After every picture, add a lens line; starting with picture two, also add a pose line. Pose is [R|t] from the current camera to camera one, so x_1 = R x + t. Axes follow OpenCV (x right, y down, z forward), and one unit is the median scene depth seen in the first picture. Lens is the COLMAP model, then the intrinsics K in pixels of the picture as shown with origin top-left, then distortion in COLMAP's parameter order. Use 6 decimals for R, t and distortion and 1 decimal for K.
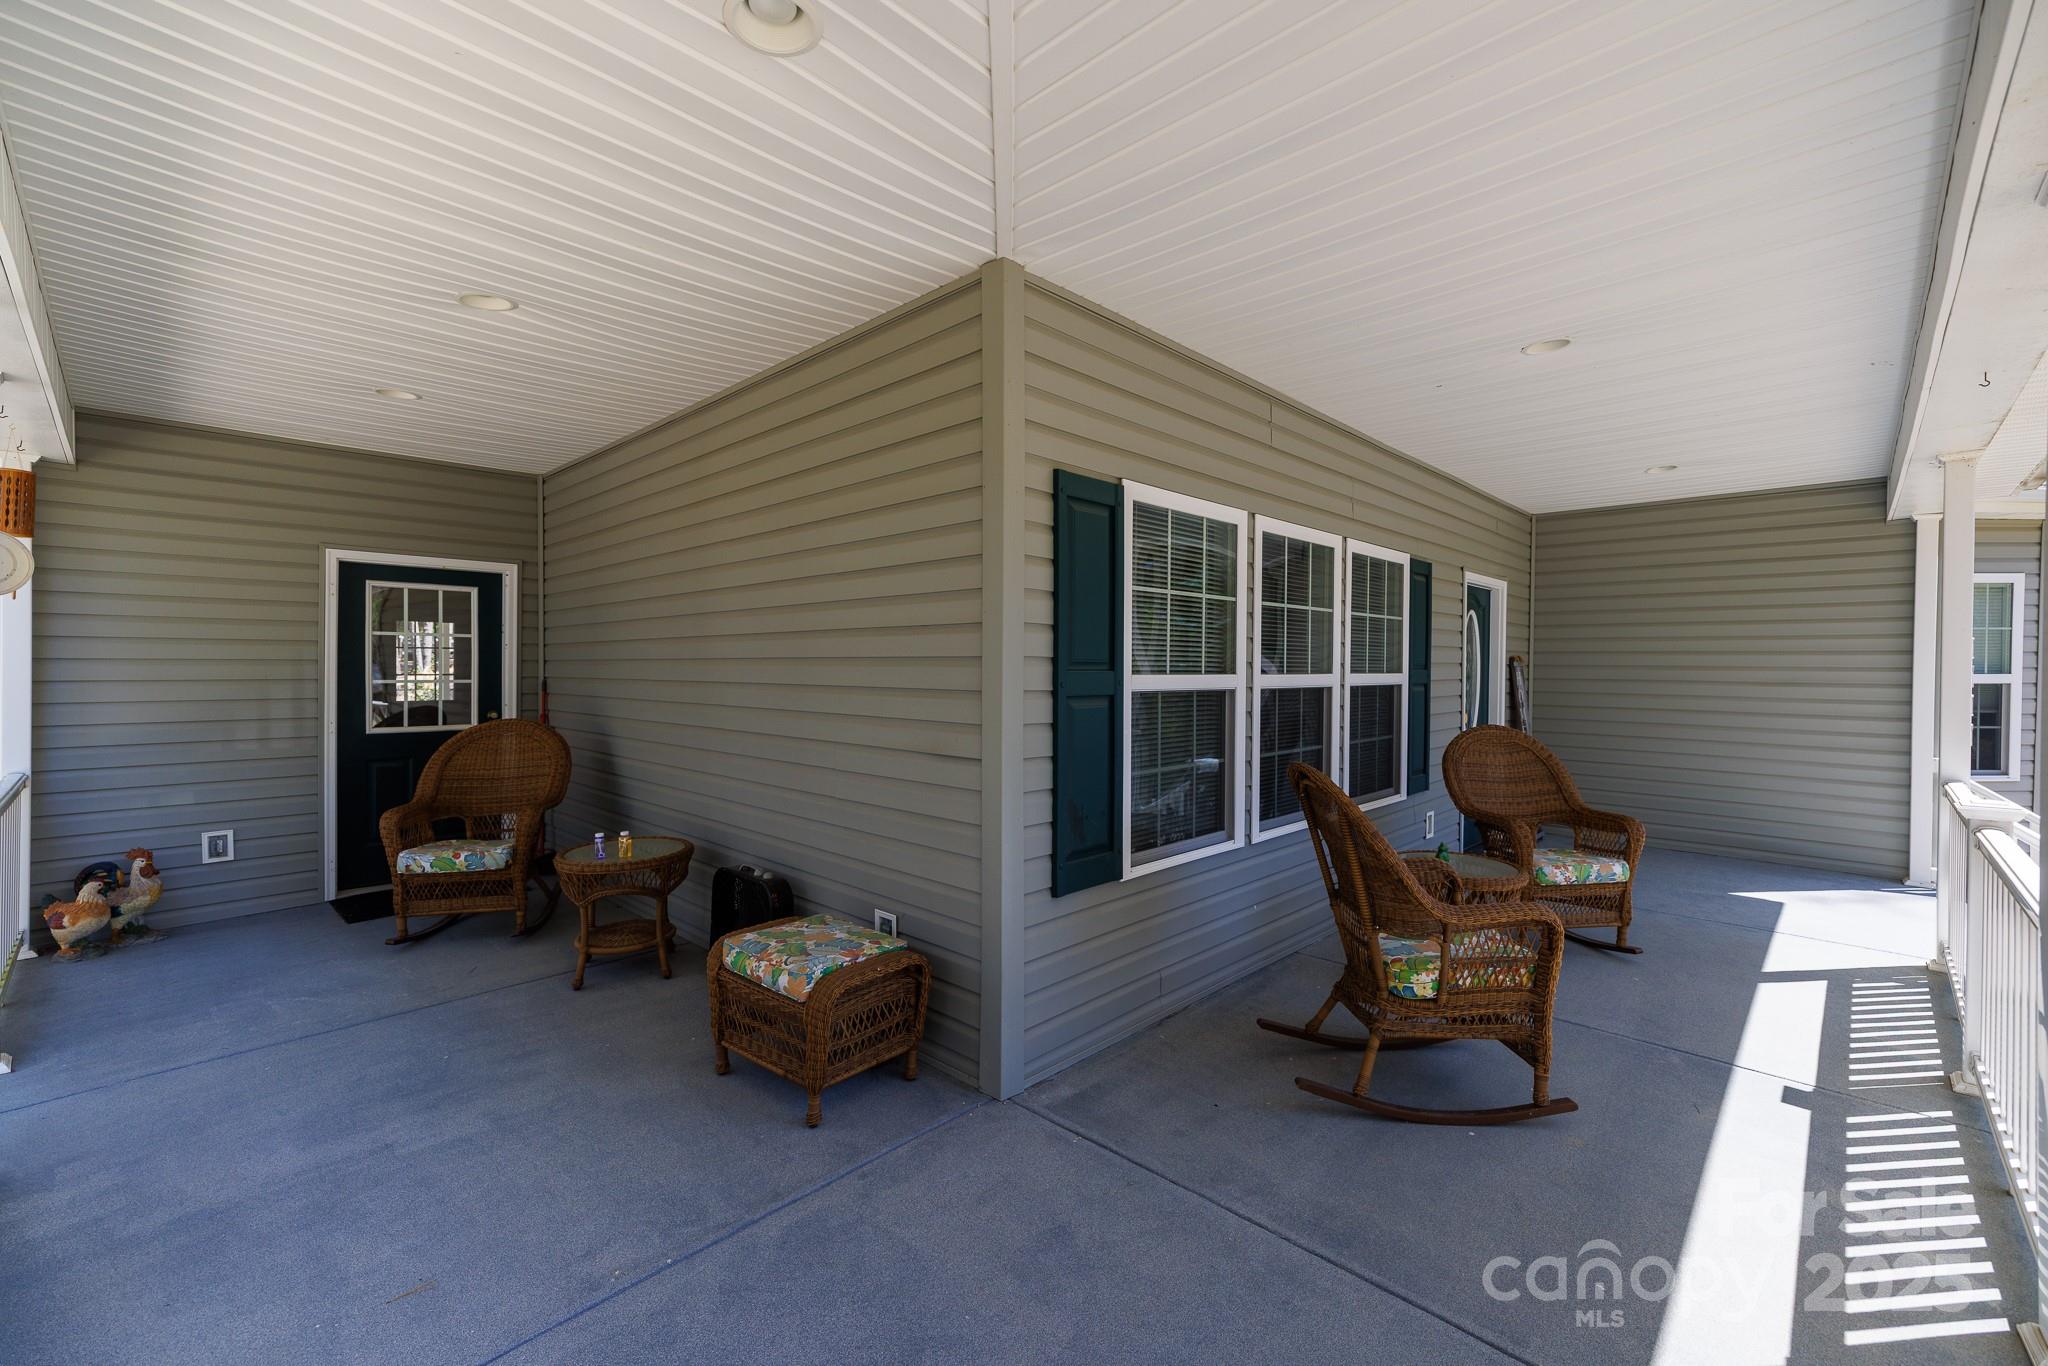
lens RADIAL K [[861.5, 0, 1017.9], [0, 861.5, 677.4], [0, 0, 1]] dist [0.000149, -0.000534]
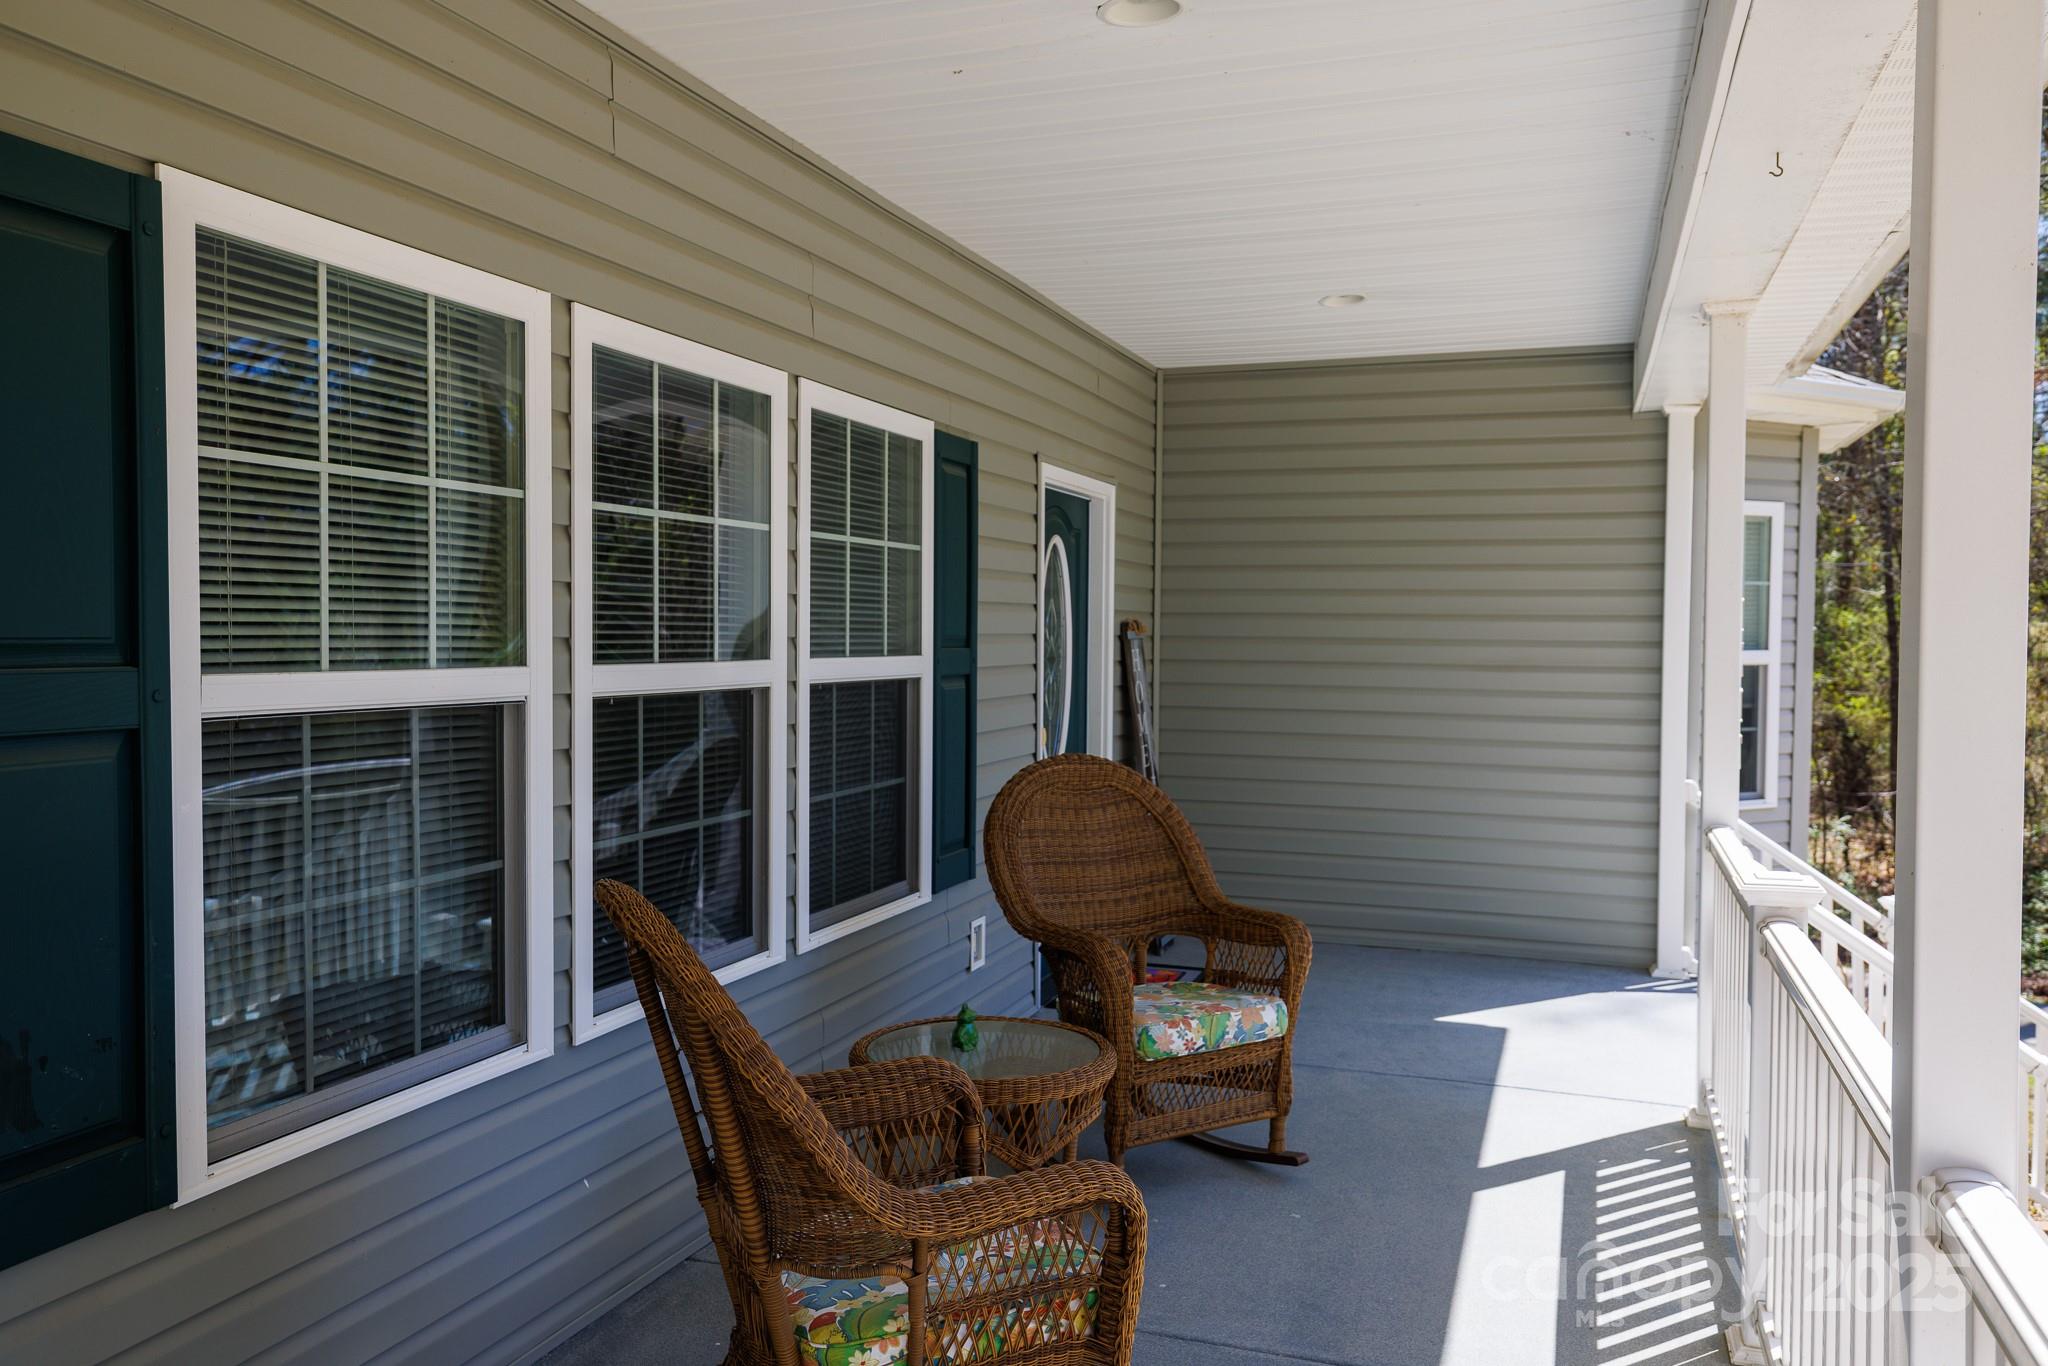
lens RADIAL K [[1531.4, 0, 1024.7], [0, 1531.4, 677.4], [0, 0, 1]] dist [-0.010120, -0.001776]
pose [[0.911515, -0.012158, 0.411087, 0.160533], [0.004489, 0.999798, 0.019616, -0.011717], [-0.411243, -0.016035, 0.911385, 0.185528]]
